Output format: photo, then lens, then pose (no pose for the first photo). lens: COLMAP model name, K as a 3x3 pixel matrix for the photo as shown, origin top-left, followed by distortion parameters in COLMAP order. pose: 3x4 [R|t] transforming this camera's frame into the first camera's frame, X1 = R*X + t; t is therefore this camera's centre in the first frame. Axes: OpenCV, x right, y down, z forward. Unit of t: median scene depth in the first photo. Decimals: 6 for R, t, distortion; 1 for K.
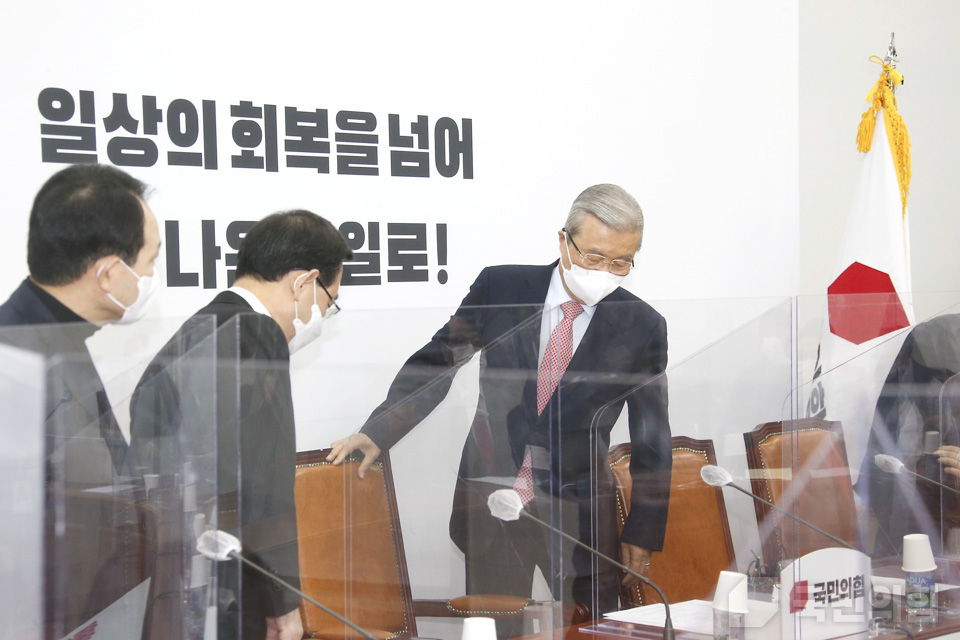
lens RADIAL K [[2006.4, 0, 480.0], [0, 2006.4, 320.0], [0, 0, 1]] dist [0.326165, -0.394437]
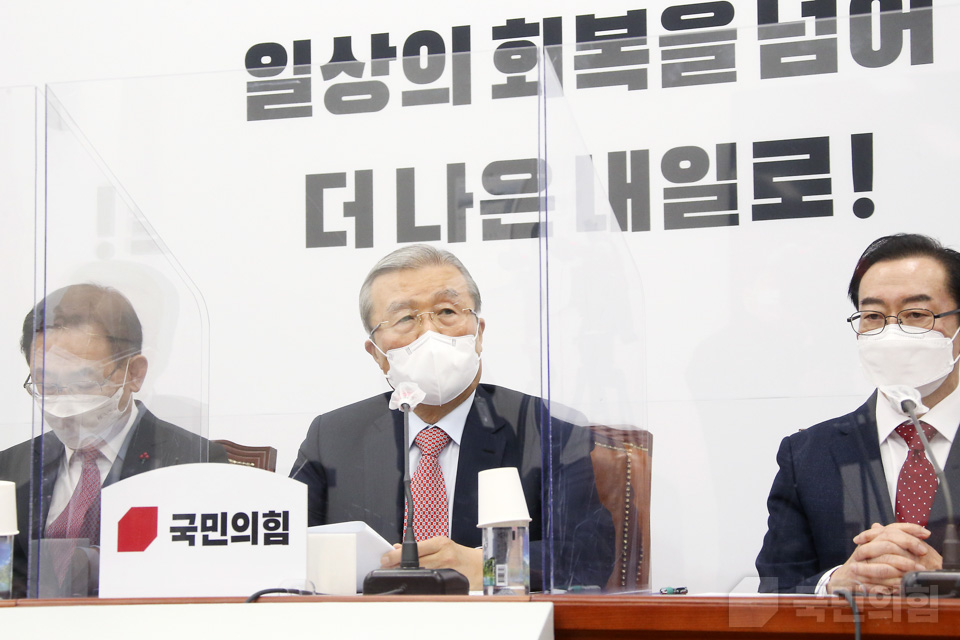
lens RADIAL K [[2006.4, 0, 480.0], [0, 2006.4, 320.0], [0, 0, 1]] dist [0.326165, -0.394437]
pose [[0.408801, -0.093894, -0.907781, 0.630334], [-0.019997, 0.993533, -0.111769, 0.110480], [0.912404, 0.063845, 0.404280, 0.657012]]
